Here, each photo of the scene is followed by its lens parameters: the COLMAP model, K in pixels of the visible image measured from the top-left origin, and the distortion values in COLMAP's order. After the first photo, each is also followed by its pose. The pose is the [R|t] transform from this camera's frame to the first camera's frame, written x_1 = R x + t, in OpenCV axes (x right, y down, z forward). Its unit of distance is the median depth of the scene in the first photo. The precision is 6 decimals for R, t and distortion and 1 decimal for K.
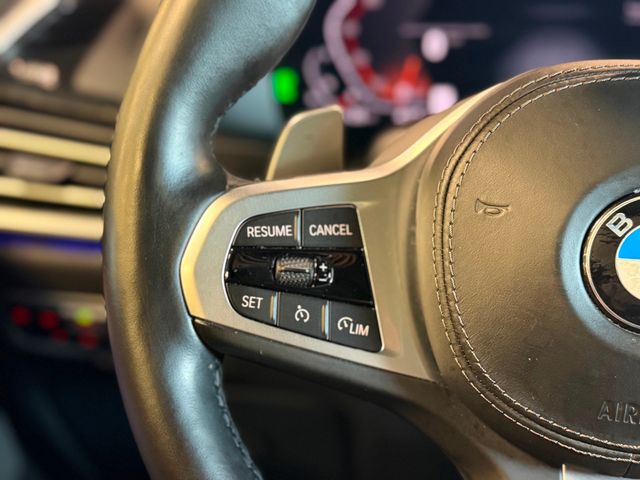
lens RADIAL K [[891.8, 0, 319.0], [0, 891.8, 238.1], [0, 0, 1]] dist [0.123731, 0.000000]
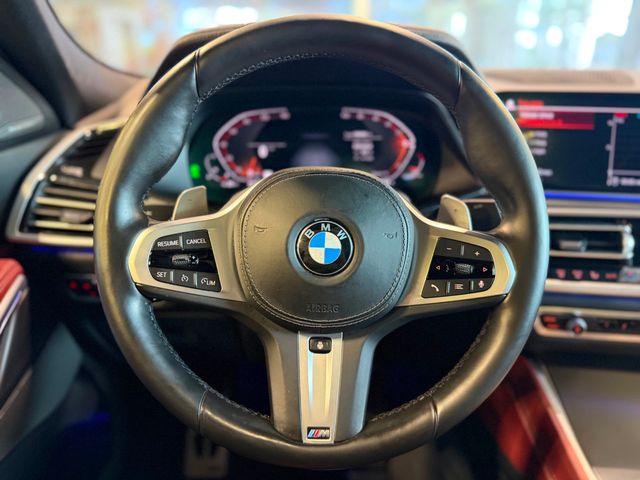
lens RADIAL K [[451.1, 0, 329.8], [0, 451.1, 237.8], [0, 0, 1]] dist [0.011272, -0.017690]
pose [[0.986412, -0.055754, 0.154543, 0.177165], [0.053360, 0.998383, 0.019600, -0.022928], [-0.155386, -0.011088, 0.987792, -0.224492]]
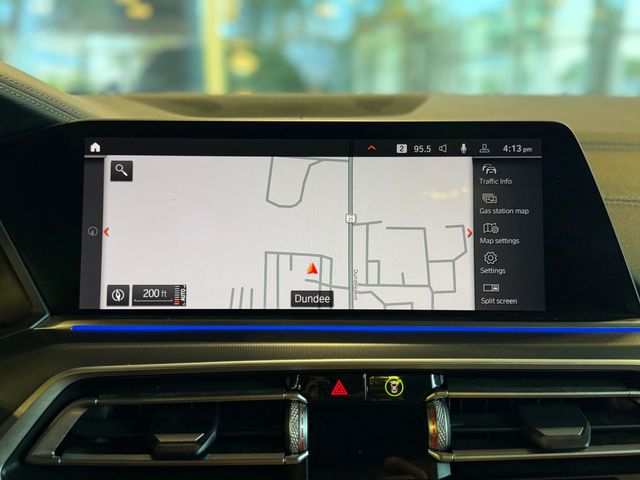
lens RADIAL K [[619.7, 0, 322.3], [0, 619.7, 240.8], [0, 0, 1]] dist [-0.022512, 0.000000]
pose [[0.961128, -0.066593, 0.267953, 1.319429], [0.102723, 0.987057, -0.123151, -0.094371], [-0.256284, 0.145888, 0.955529, 0.203267]]
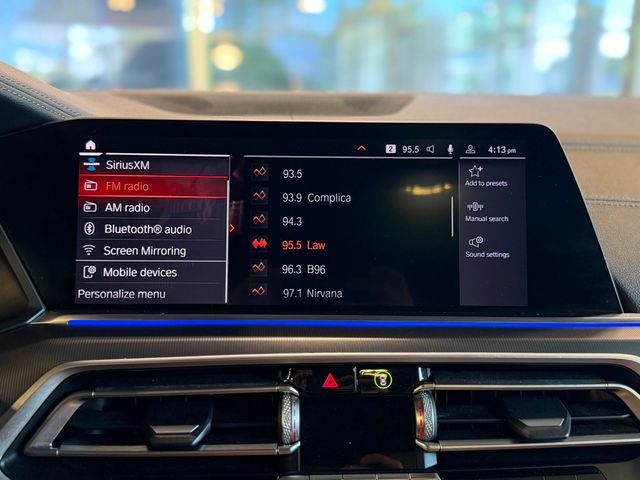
lens RADIAL K [[619.7, 0, 319.8], [0, 619.7, 239.2], [0, 0, 1]] dist [-0.022512, 0.000000]
pose [[0.954543, -0.064142, 0.291091, 1.293710], [0.101326, 0.988241, -0.114508, -0.097320], [-0.280324, 0.138798, 0.949818, 0.174338]]
